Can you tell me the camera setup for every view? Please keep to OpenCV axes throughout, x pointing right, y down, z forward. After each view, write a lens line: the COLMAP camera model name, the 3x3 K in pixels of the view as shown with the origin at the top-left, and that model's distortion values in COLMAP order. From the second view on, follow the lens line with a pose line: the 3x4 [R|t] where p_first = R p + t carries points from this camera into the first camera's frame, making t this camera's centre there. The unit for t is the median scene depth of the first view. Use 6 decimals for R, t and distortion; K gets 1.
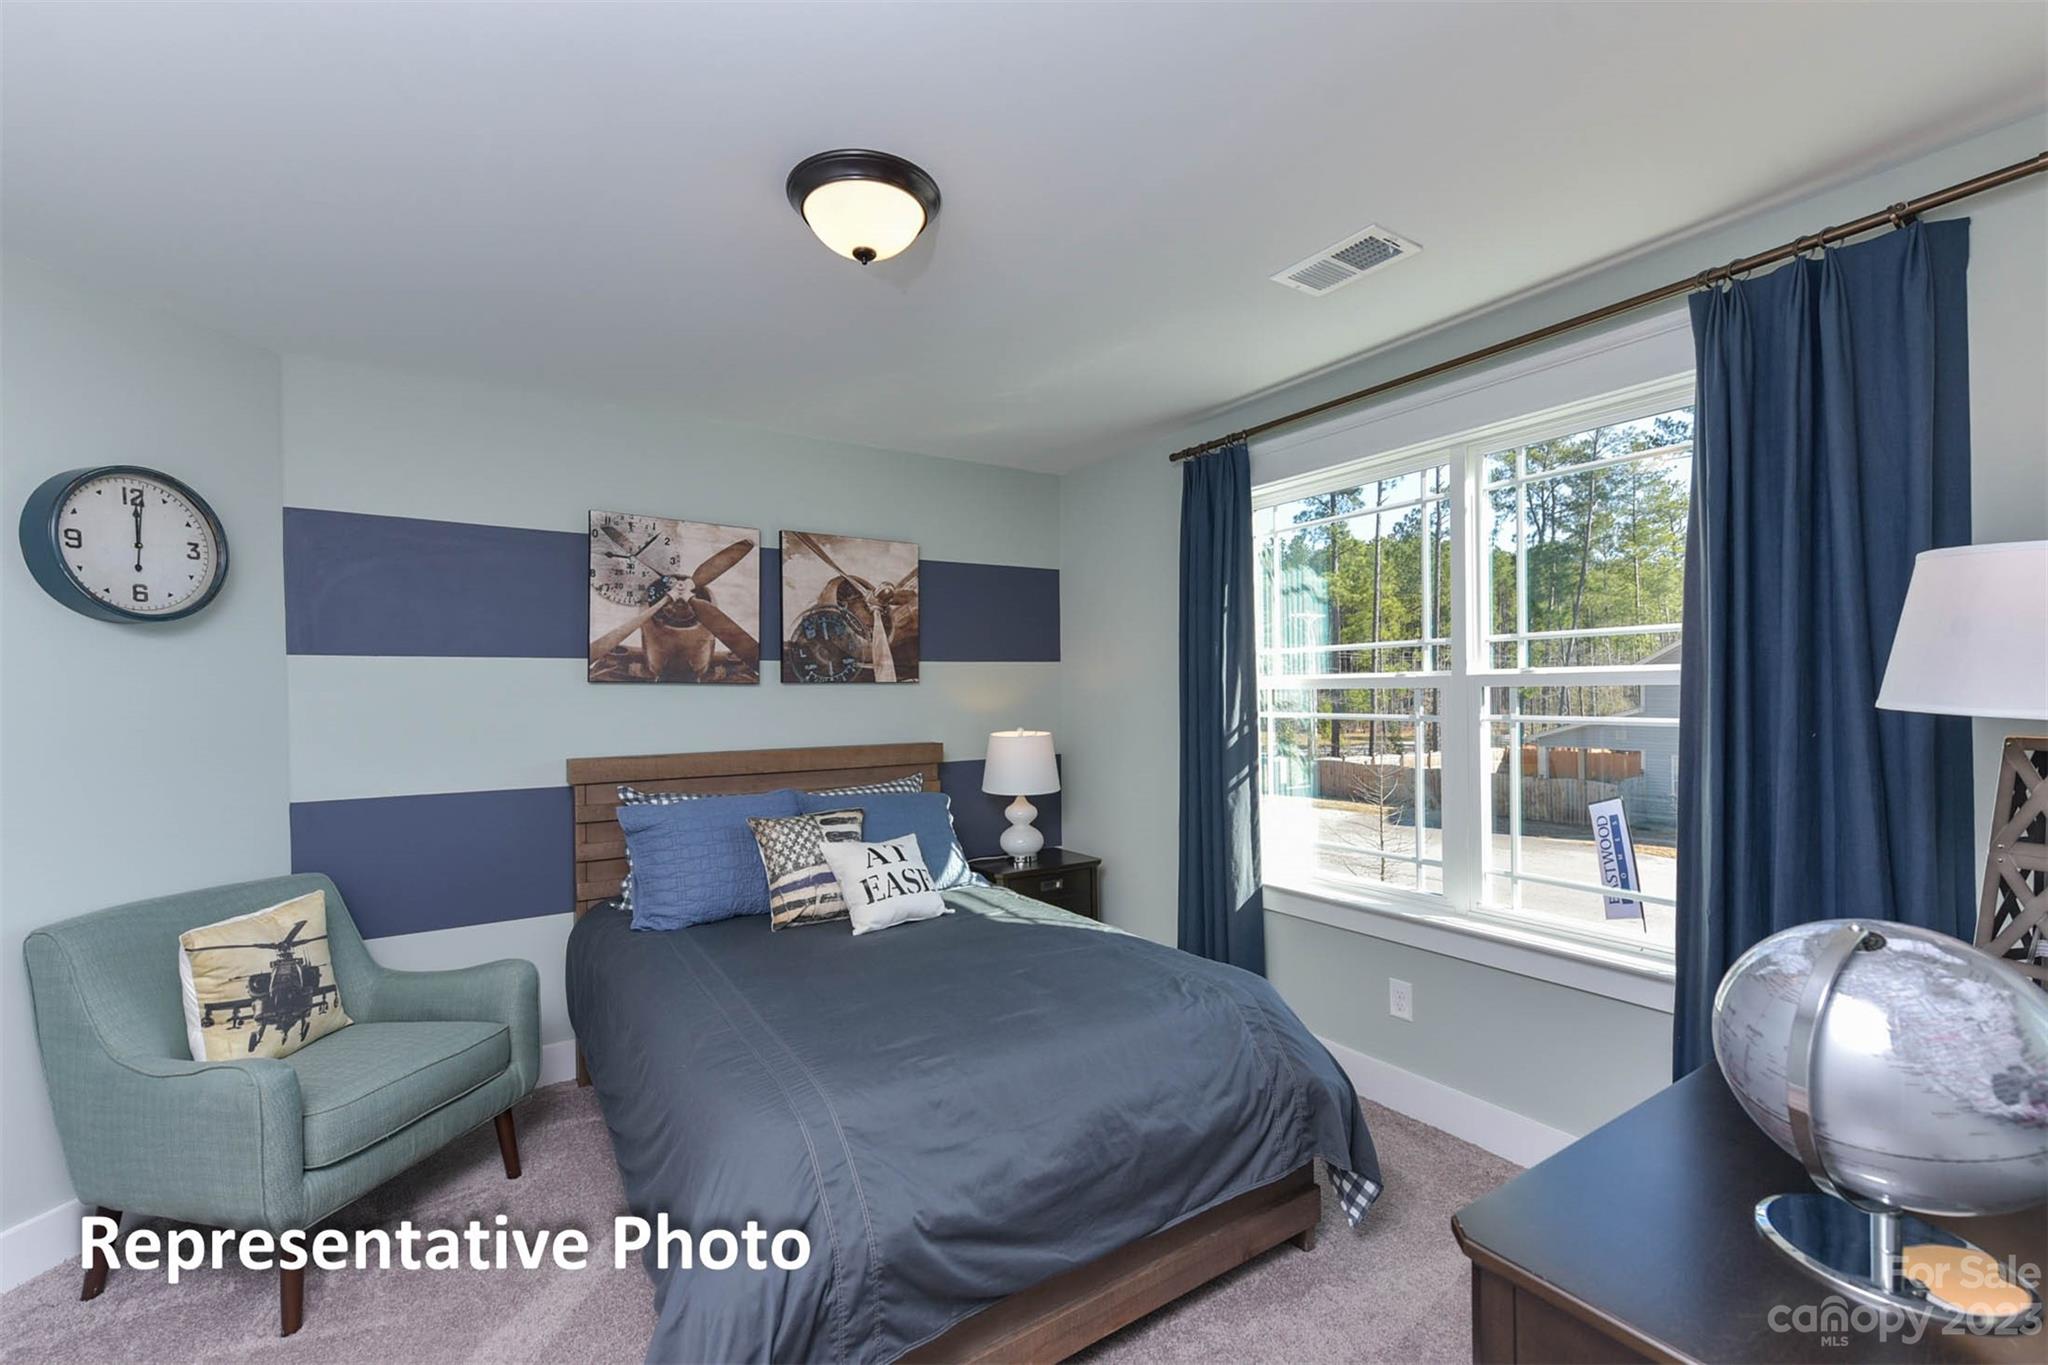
lens RADIAL K [[863.4, 0, 996.8], [0, 863.4, 700.3], [0, 0, 1]] dist [0.003339, 0.000430]
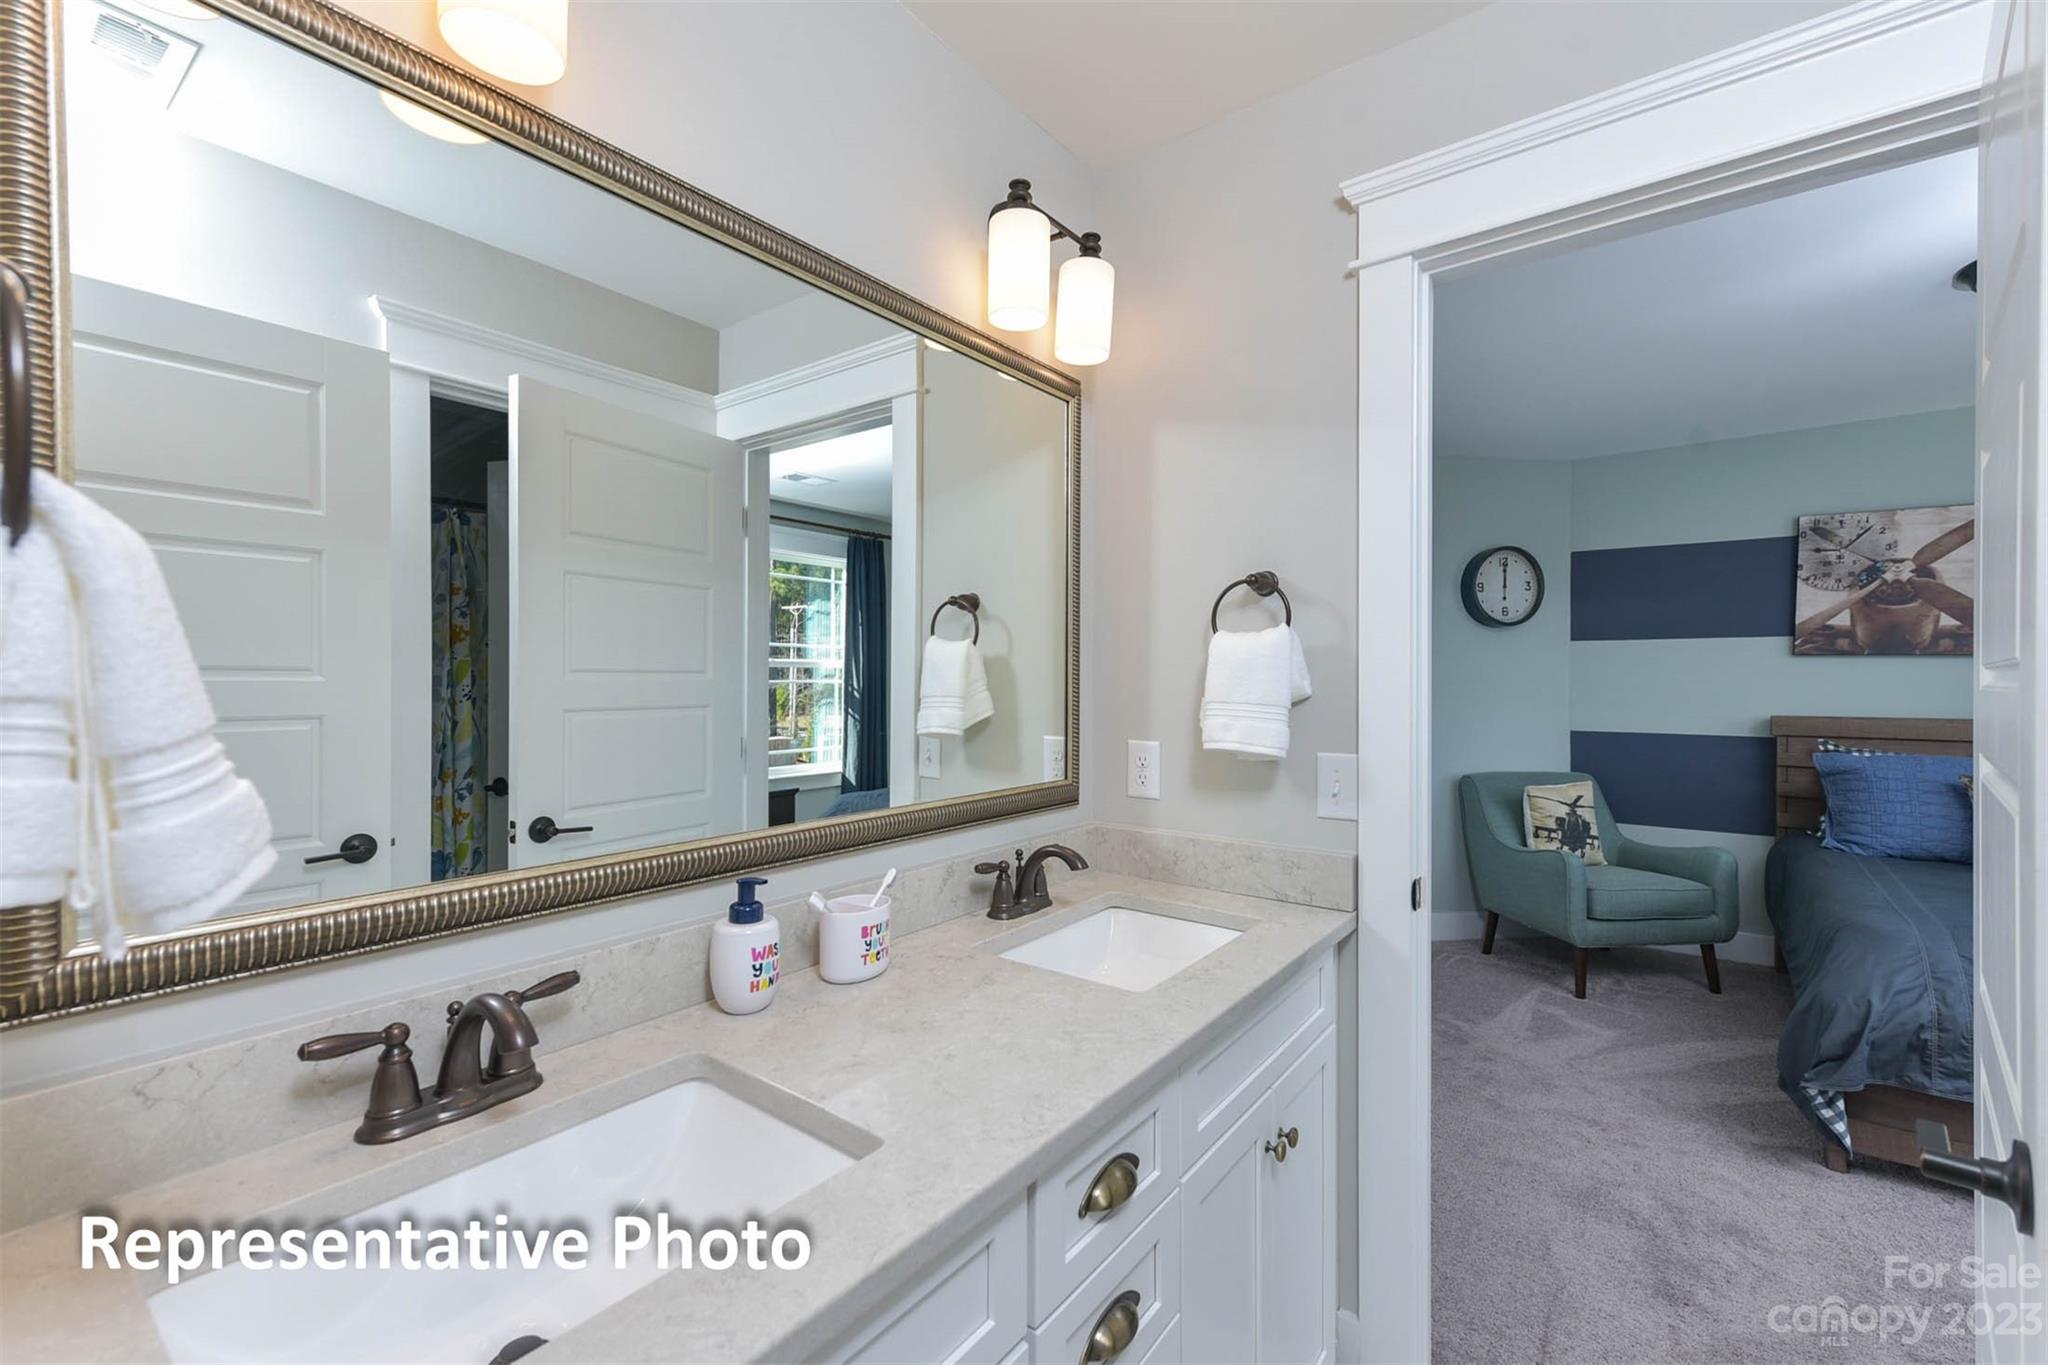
lens RADIAL K [[838.1, 0, 1026.0], [0, 838.1, 688.2], [0, 0, 1]] dist [0.003555, 0.000227]
pose [[0.353796, 0.020773, -0.935092, 0.271160], [-0.013581, 0.999762, 0.017072, 0.020906], [0.935224, 0.006659, 0.353994, -0.465168]]
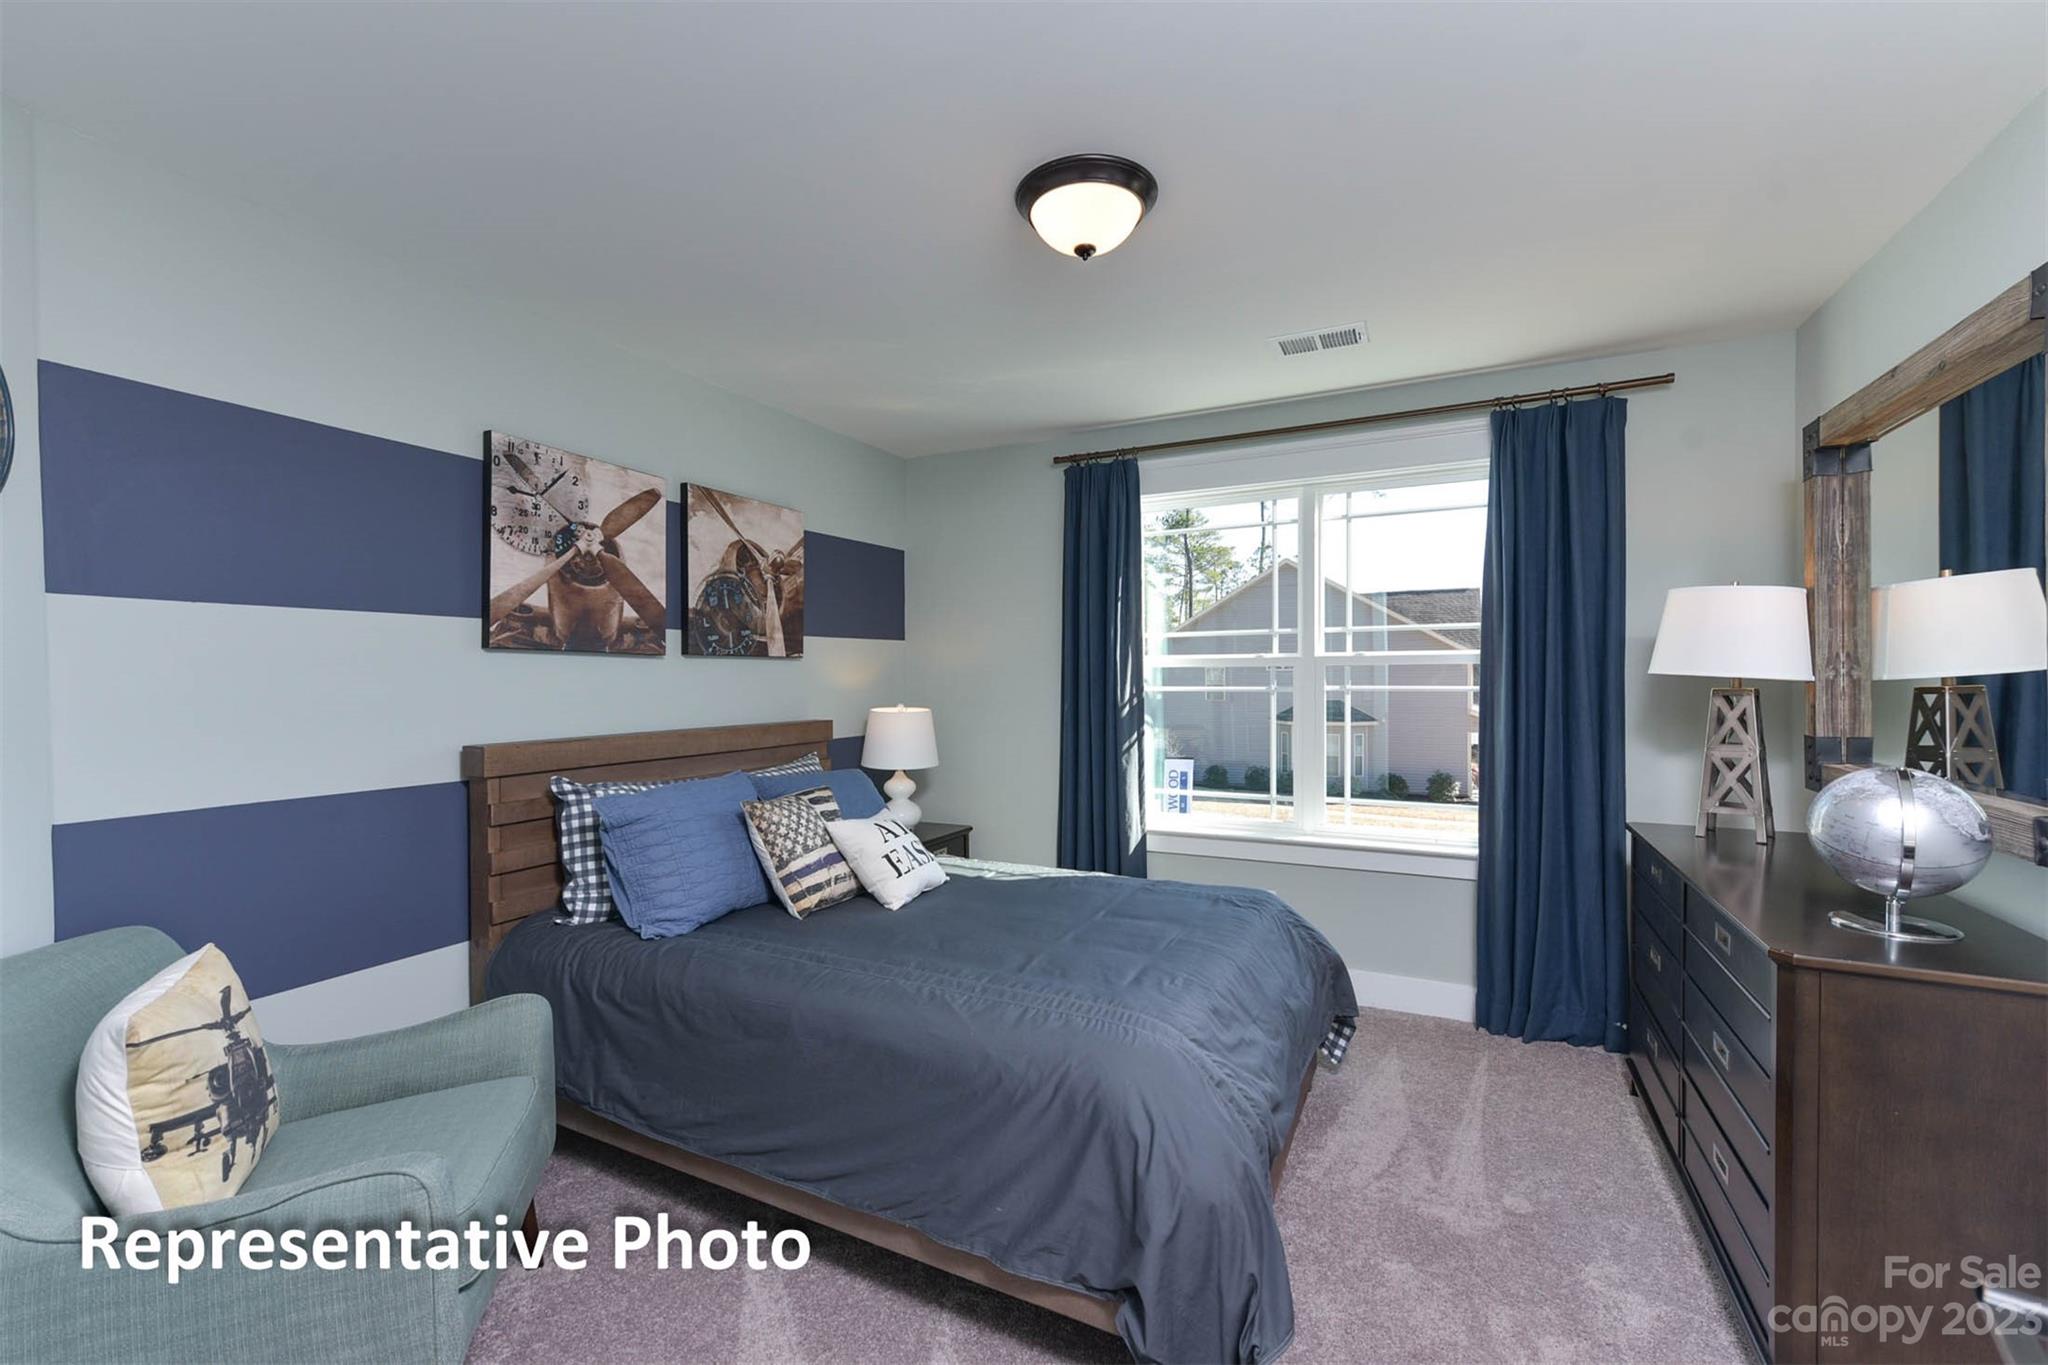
lens RADIAL K [[854.4, 0, 1031.2], [0, 854.4, 694.5], [0, 0, 1]] dist [0.005387, 0.000249]
pose [[0.857280, -0.005368, 0.514823, -0.448491], [0.000732, 0.999957, 0.009208, 0.014328], [-0.514850, -0.007517, 0.857247, 0.071415]]
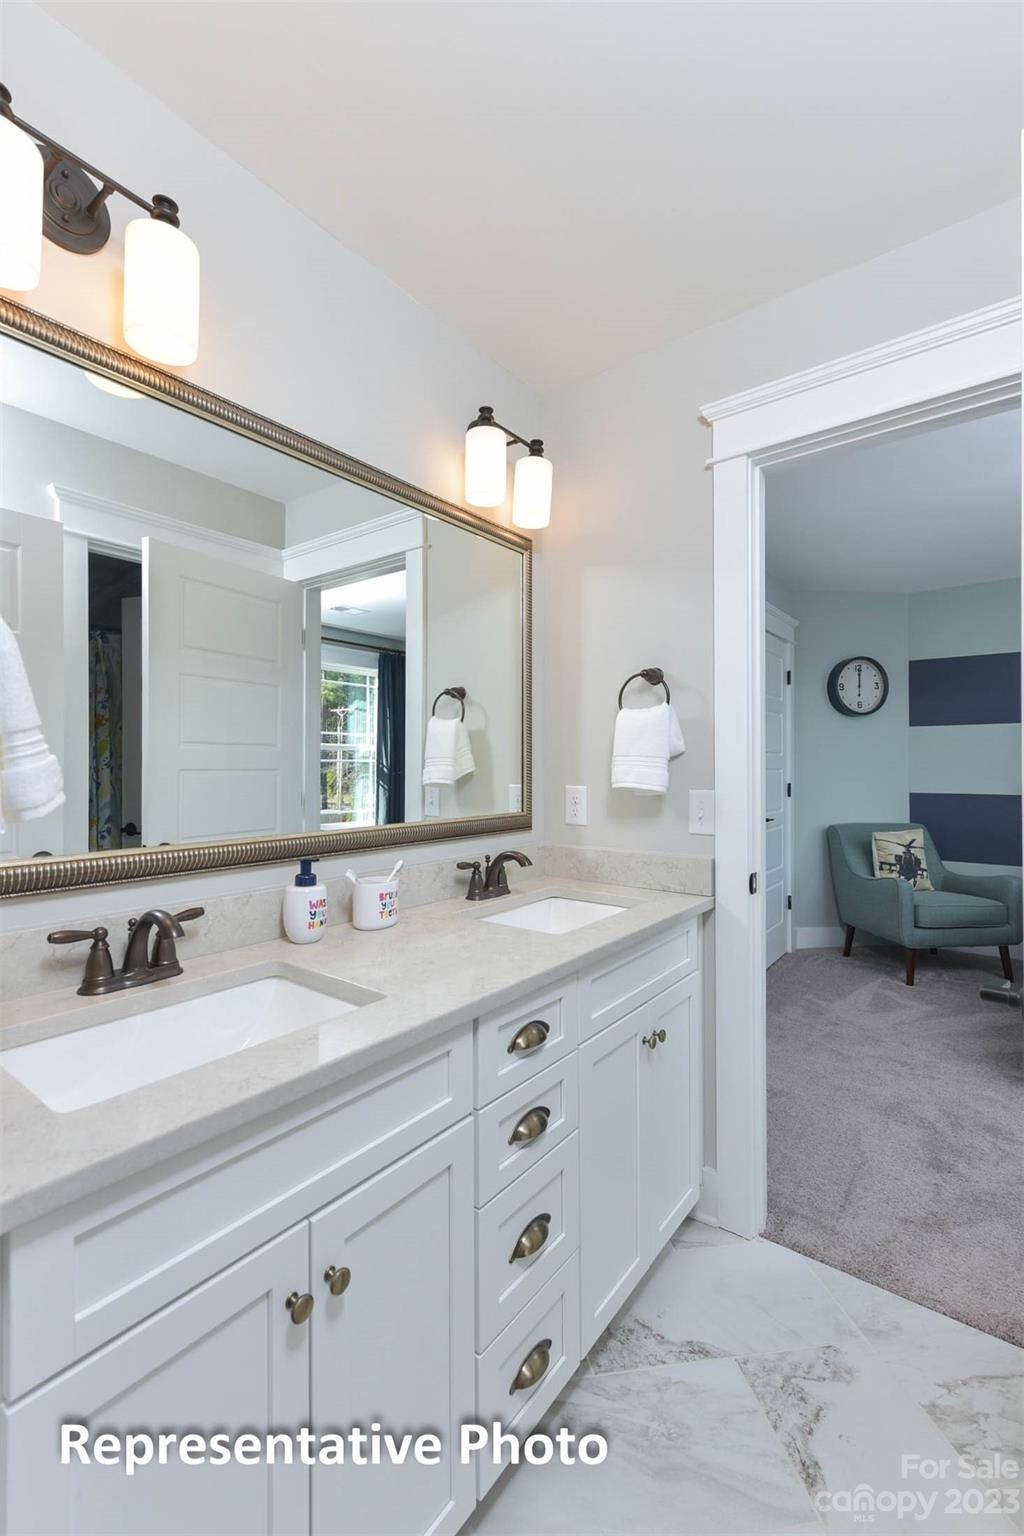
lens RADIAL K [[647.6, 0, 508.2], [0, 647.6, 773.5], [0, 0, 1]] dist [0.003339, 0.000430]
pose [[0.338361, 0.021321, -0.940775, 0.352473], [-0.012445, 0.999757, 0.018182, 0.043268], [0.940934, 0.005556, 0.338544, -0.469454]]
